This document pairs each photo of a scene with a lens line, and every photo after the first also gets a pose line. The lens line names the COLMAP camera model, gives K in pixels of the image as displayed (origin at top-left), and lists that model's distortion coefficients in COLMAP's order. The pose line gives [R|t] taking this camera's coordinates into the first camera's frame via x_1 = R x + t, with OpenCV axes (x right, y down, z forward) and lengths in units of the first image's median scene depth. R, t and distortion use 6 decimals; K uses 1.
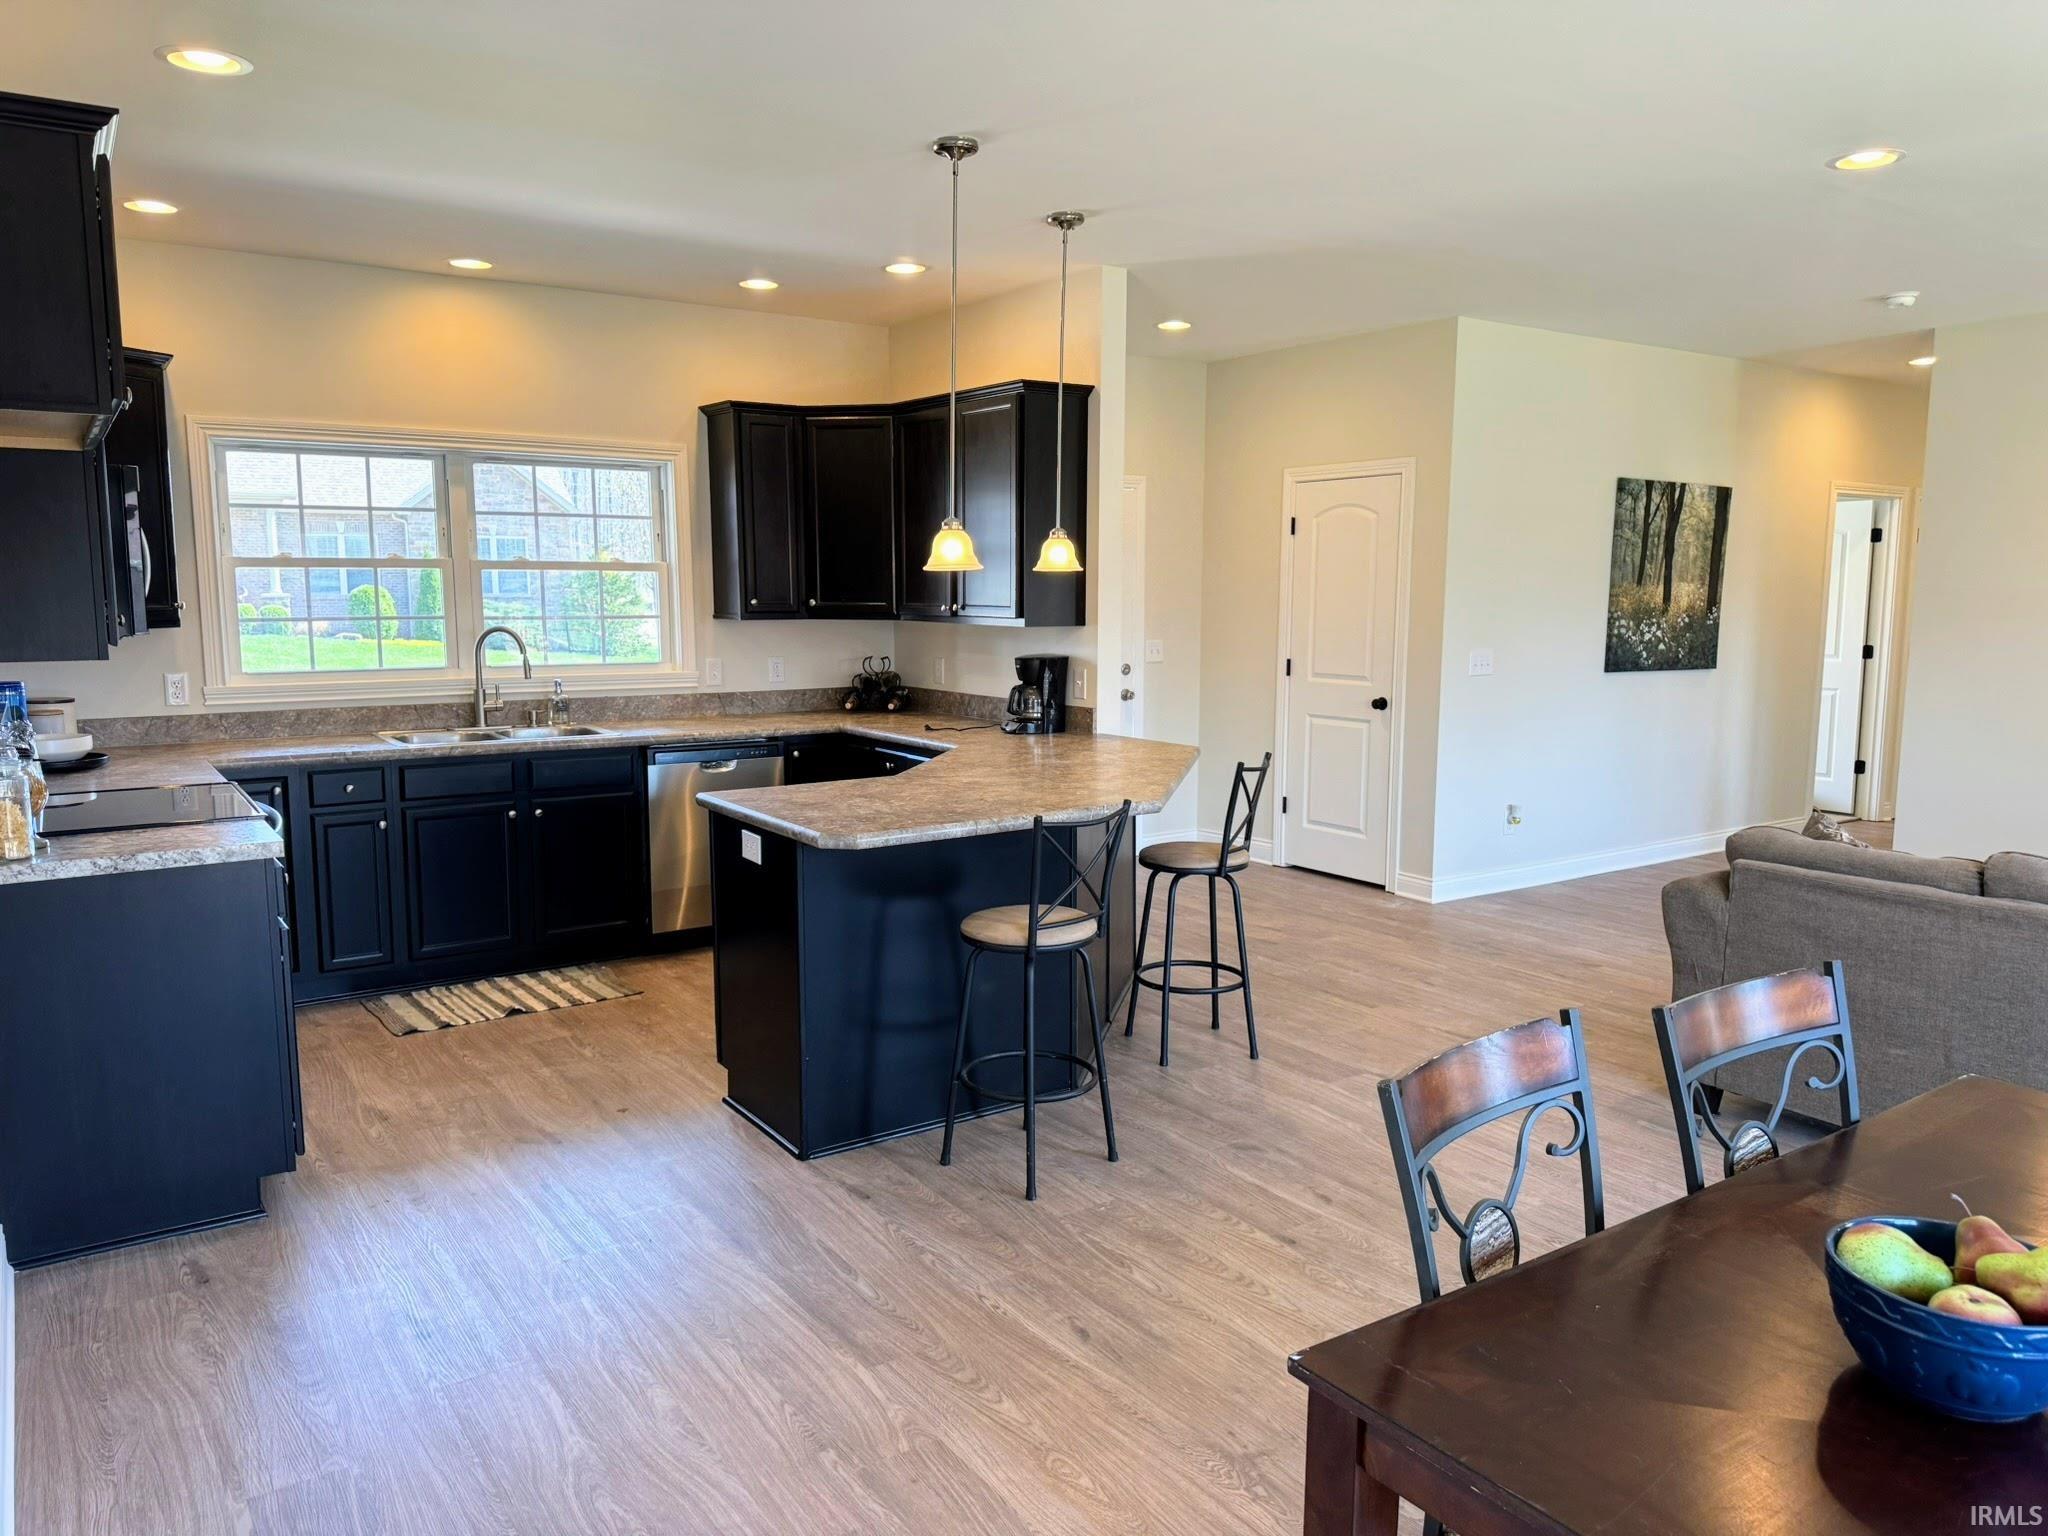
lens RADIAL K [[1444.2, 0, 1030.7], [0, 1444.2, 763.4], [0, 0, 1]] dist [0.051248, -0.034931]
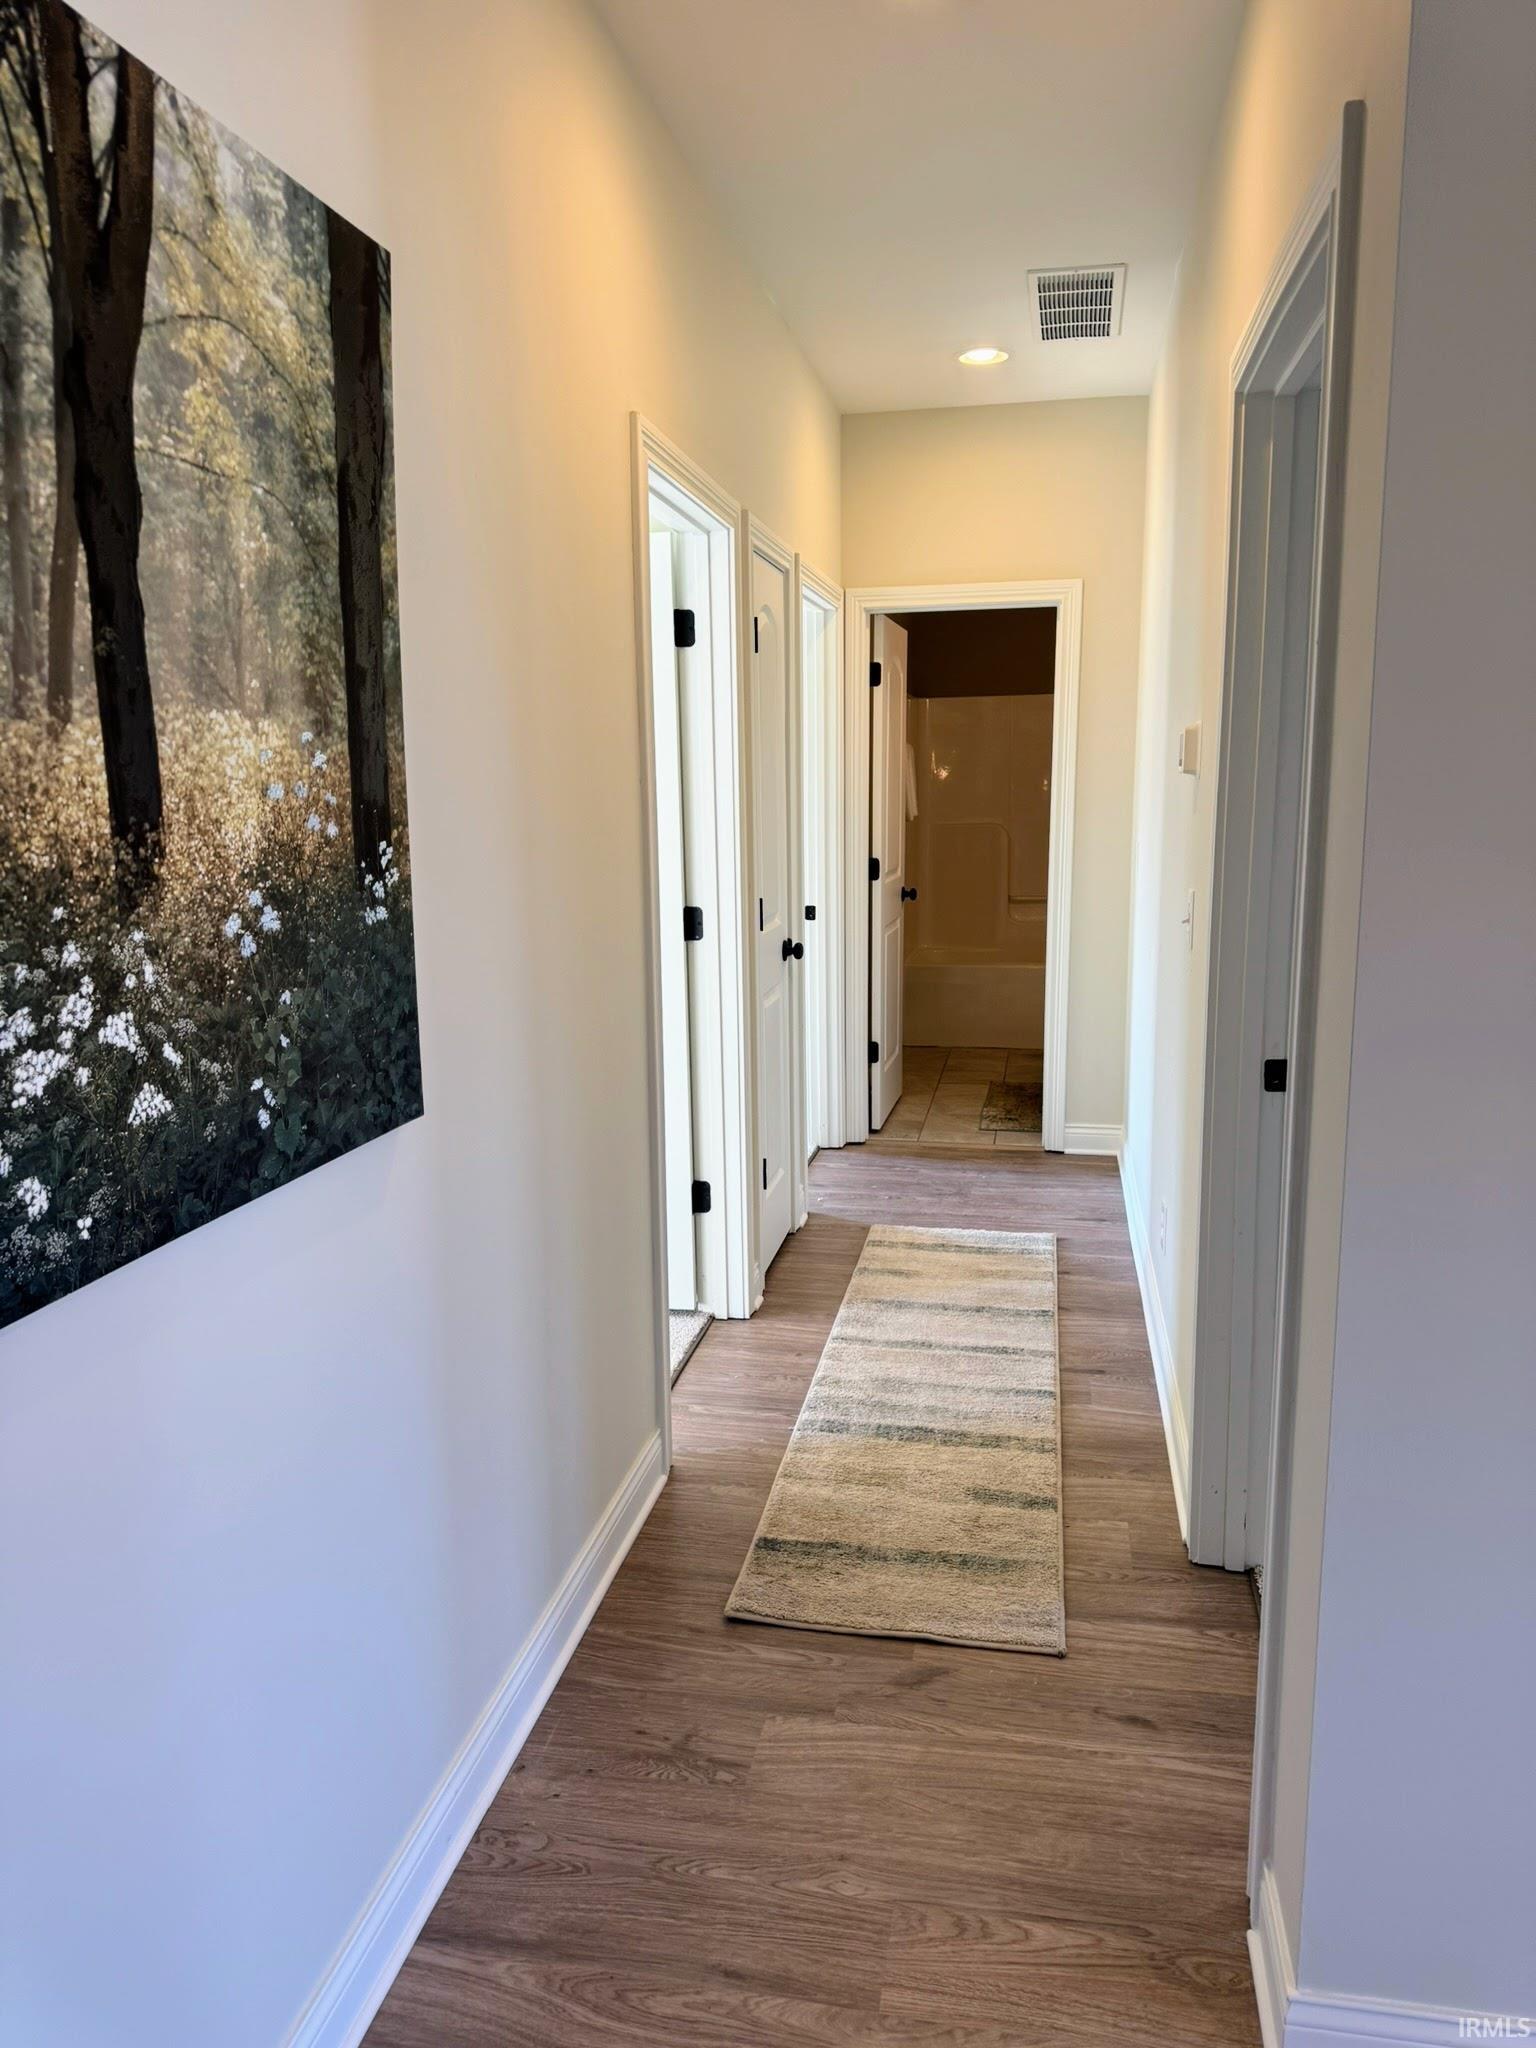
lens RADIAL K [[1444.2, 0, 775.0], [0, 1444.2, 1019.4], [0, 0, 1]] dist [0.051248, -0.034931]
pose [[0.712674, -0.129303, 0.689475, 0.359713], [0.096697, 0.991591, 0.086010, -0.093517], [-0.694799, 0.005373, 0.719184, 0.806449]]
